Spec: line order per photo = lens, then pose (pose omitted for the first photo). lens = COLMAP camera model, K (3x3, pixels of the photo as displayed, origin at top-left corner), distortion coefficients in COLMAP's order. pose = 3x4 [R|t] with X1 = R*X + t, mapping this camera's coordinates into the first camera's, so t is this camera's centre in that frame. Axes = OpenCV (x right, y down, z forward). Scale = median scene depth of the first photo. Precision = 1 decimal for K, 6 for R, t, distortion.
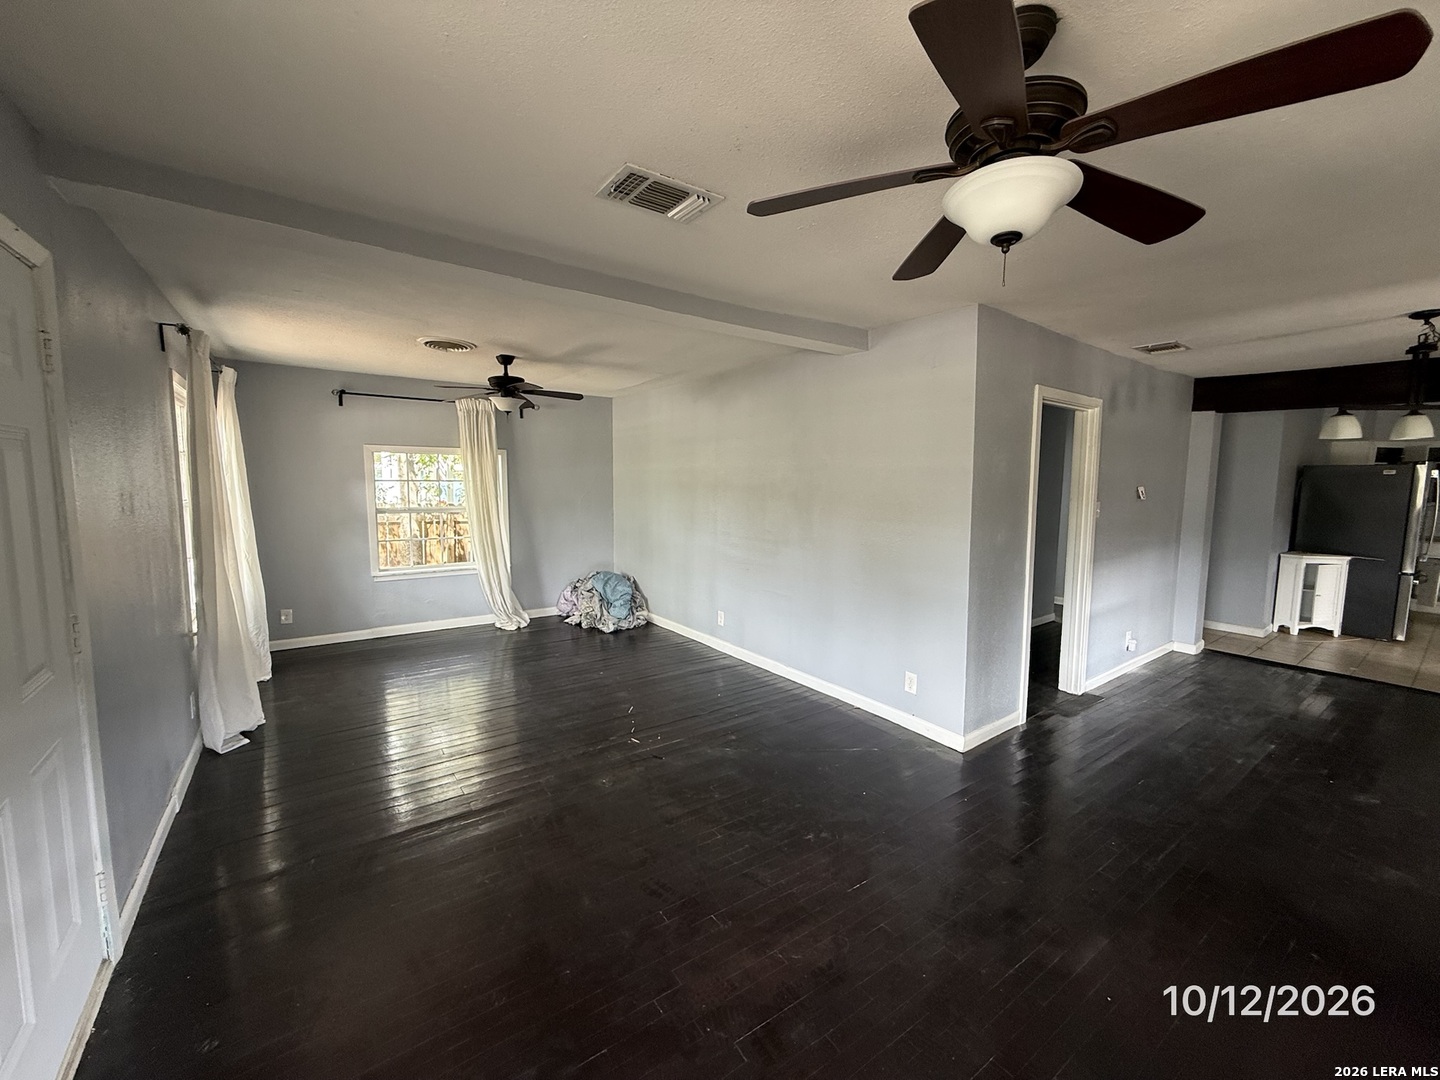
lens RADIAL K [[570.3, 0, 717.3], [0, 570.3, 537.2], [0, 0, 1]] dist [0.001060, -0.000148]
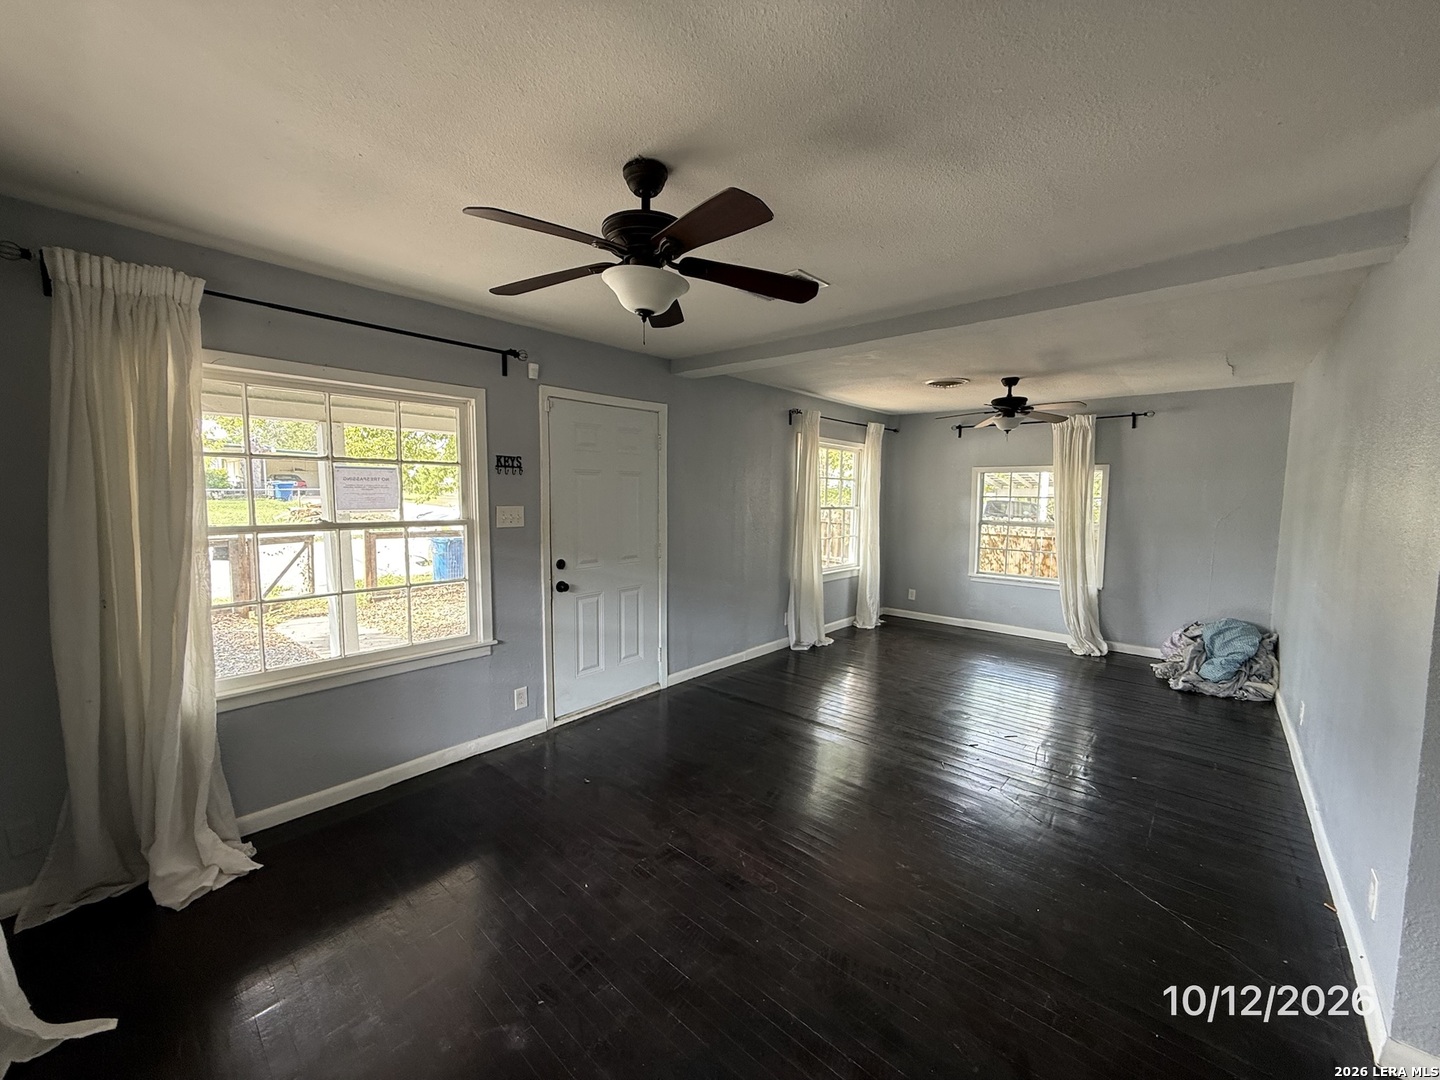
lens RADIAL K [[570.3, 0, 717.3], [0, 570.3, 537.2], [0, 0, 1]] dist [0.001060, -0.000148]
pose [[0.223287, 0.068846, -0.972318, 0.419710], [-0.106188, 0.993284, 0.045945, -0.010320], [0.968952, 0.092989, 0.229098, 0.189615]]
